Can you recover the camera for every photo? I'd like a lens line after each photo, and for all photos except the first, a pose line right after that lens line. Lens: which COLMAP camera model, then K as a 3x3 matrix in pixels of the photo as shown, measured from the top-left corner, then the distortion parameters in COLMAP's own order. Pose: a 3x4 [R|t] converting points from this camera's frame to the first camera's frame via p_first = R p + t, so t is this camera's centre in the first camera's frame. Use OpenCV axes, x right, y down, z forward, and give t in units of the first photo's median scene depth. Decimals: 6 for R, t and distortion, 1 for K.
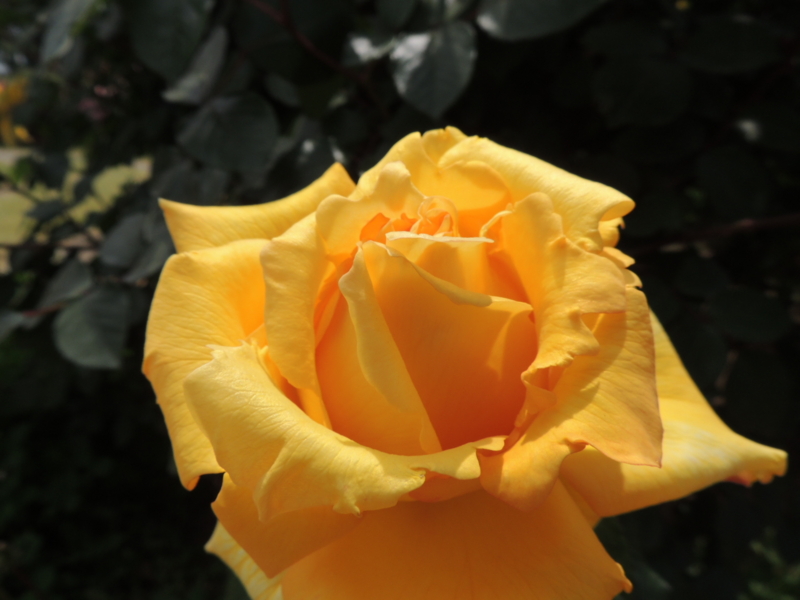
lens RADIAL K [[638.8, 0, 401.4], [0, 638.8, 304.1], [0, 0, 1]] dist [-0.003413, -0.025789]
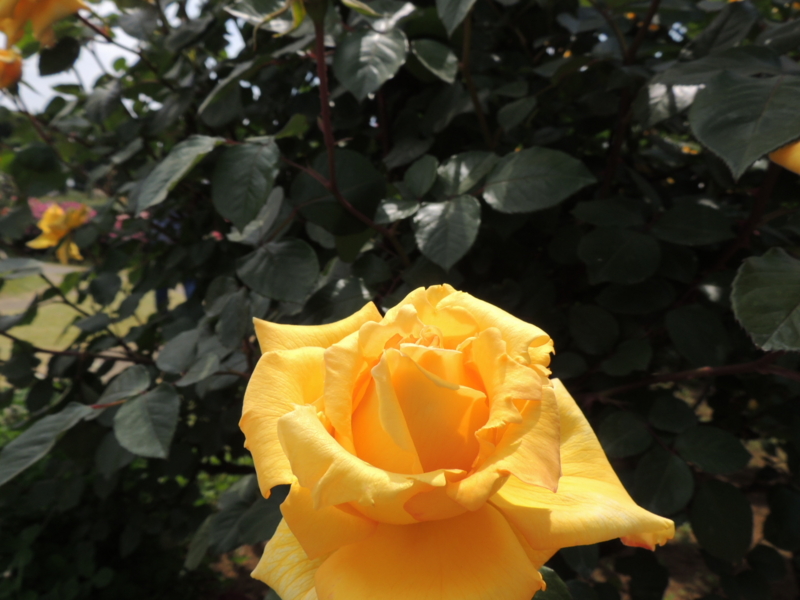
lens RADIAL K [[638.8, 0, 396.6], [0, 638.8, 300.1], [0, 0, 1]] dist [-0.003413, -0.025789]
pose [[0.997440, 0.061596, -0.036327, 0.016520], [-0.067959, 0.974579, -0.213488, 0.111582], [0.022253, 0.215410, 0.976270, -0.559894]]
